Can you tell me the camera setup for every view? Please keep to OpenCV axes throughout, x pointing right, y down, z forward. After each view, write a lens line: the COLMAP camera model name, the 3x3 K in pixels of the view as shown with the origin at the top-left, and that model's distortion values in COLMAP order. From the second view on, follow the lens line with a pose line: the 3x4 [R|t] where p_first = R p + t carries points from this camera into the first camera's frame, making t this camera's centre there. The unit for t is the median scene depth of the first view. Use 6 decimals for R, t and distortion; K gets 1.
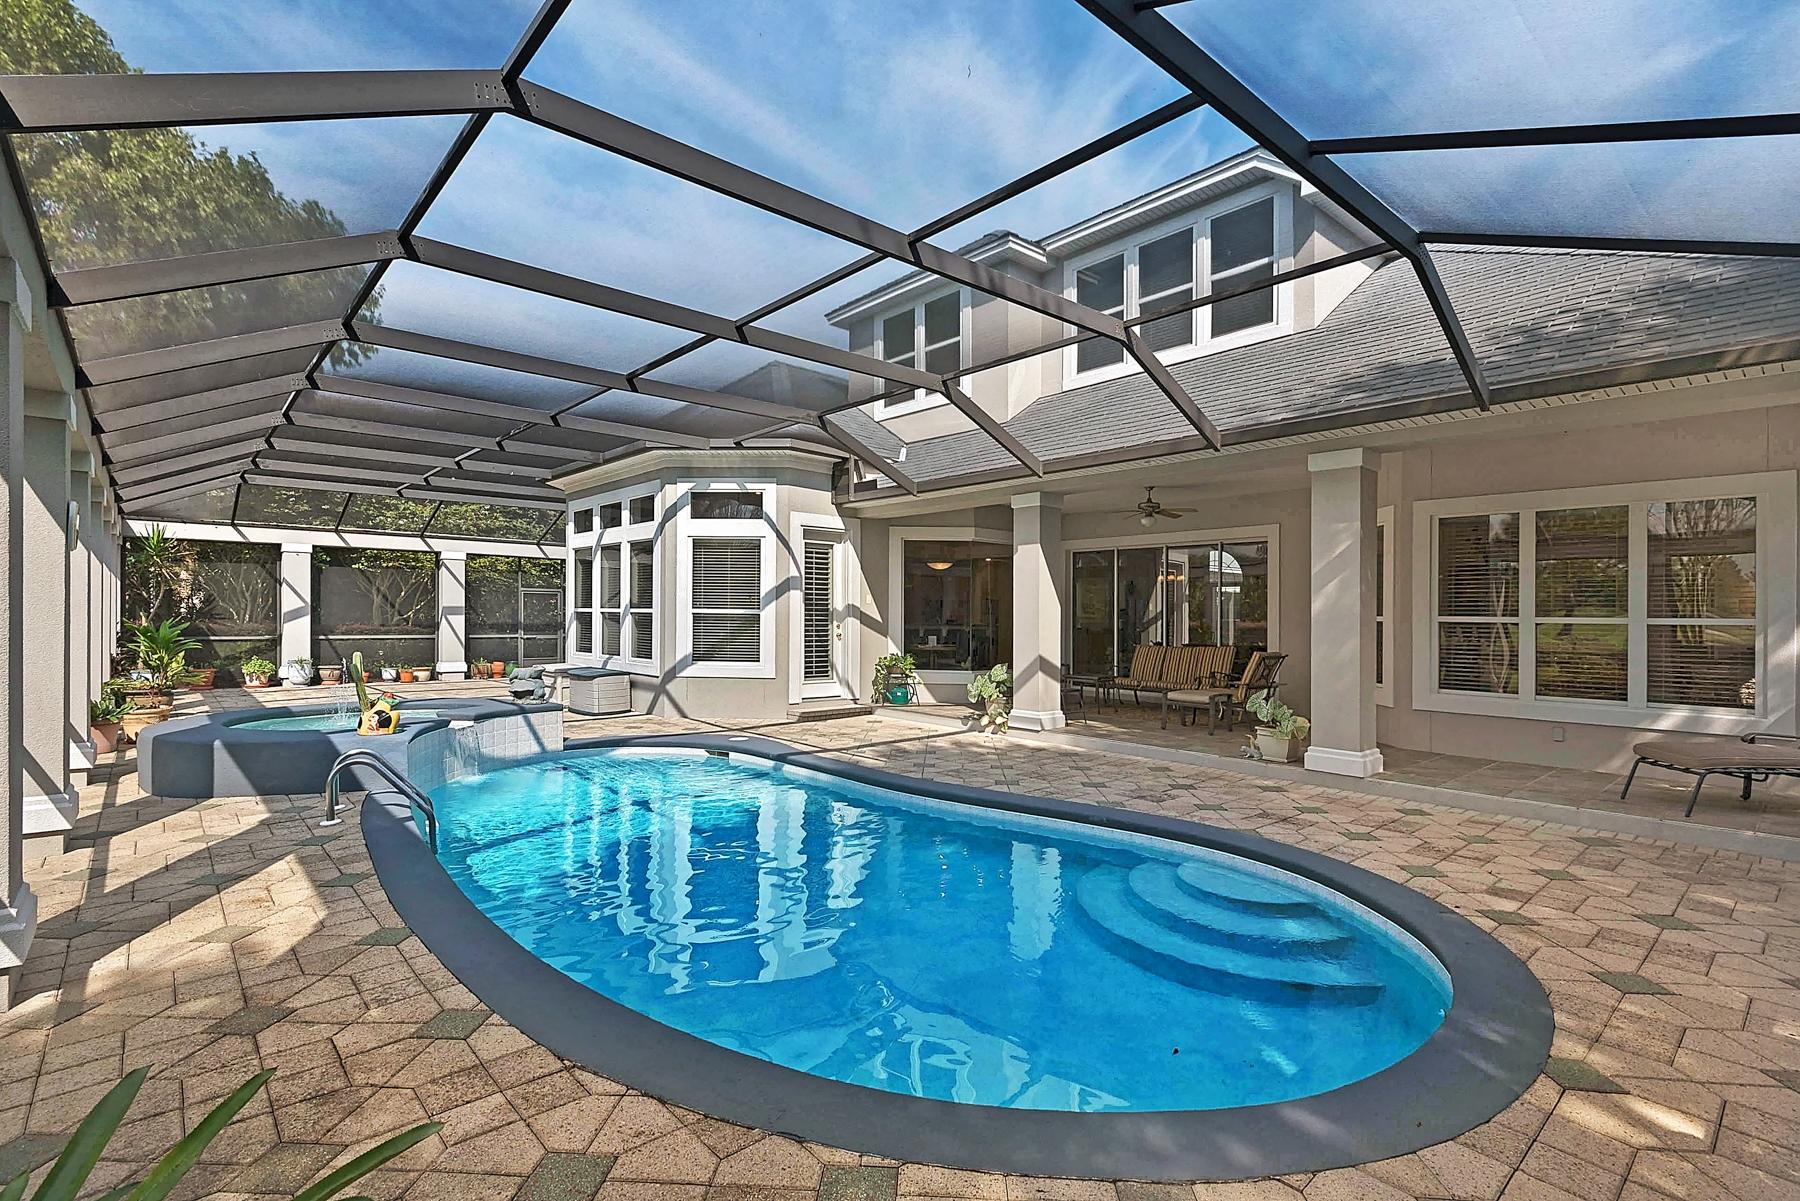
lens RADIAL K [[845.7, 0, 890.7], [0, 845.7, 607.7], [0, 0, 1]] dist [0.001476, -0.000335]
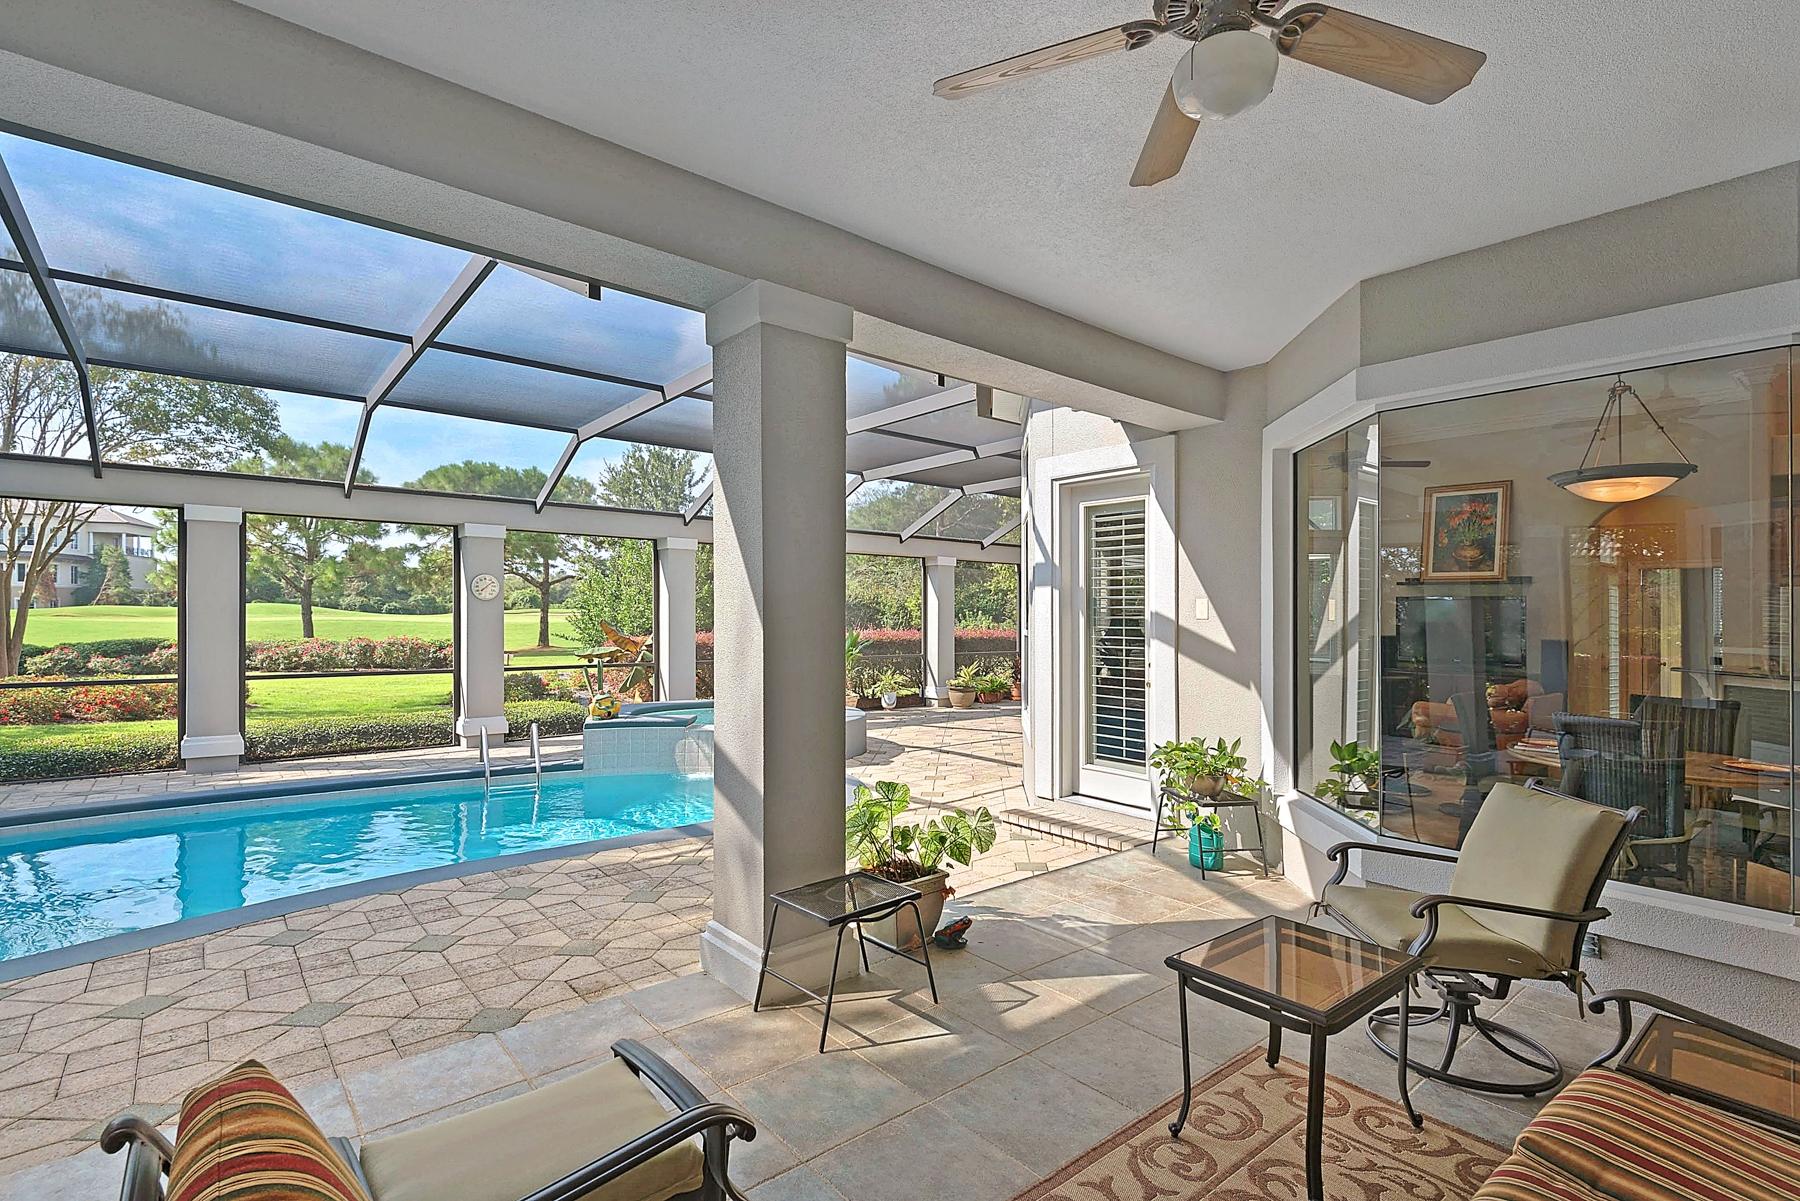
lens RADIAL K [[836.5, 0, 891.6], [0, 836.5, 610.8], [0, 0, 1]] dist [0.002348, -0.000201]
pose [[-0.019482, -0.016440, -0.999675, 0.442433], [-0.000287, 0.999865, -0.016438, -0.001989], [0.999810, -0.000033, -0.019484, 0.900173]]
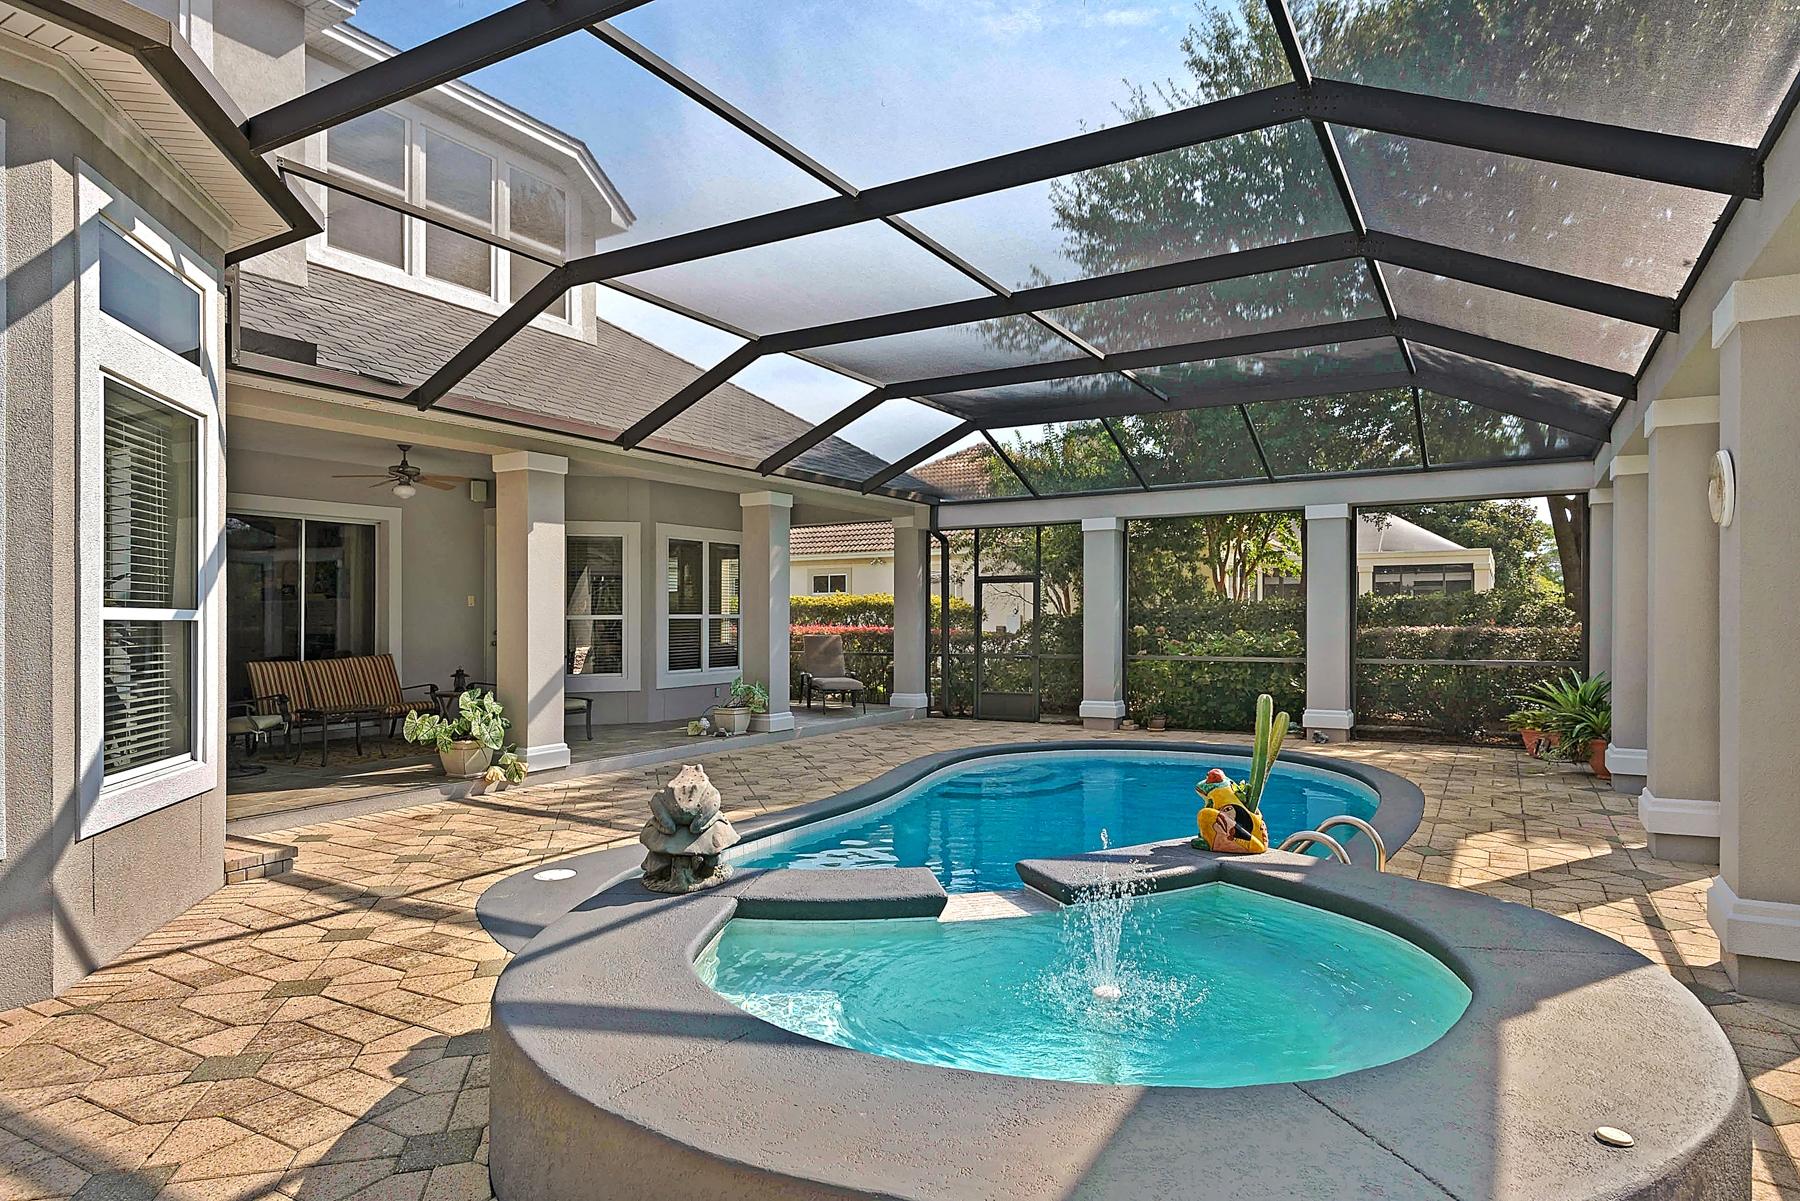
lens RADIAL K [[1056.1, 0, 891.5], [0, 1056.1, 636.2], [0, 0, 1]] dist [0.044899, -0.000543]
pose [[-0.316755, -0.024079, 0.948202, -0.695695], [-0.003976, 0.999703, 0.024059, 0.001452], [-0.948499, 0.003851, -0.316757, 0.849214]]
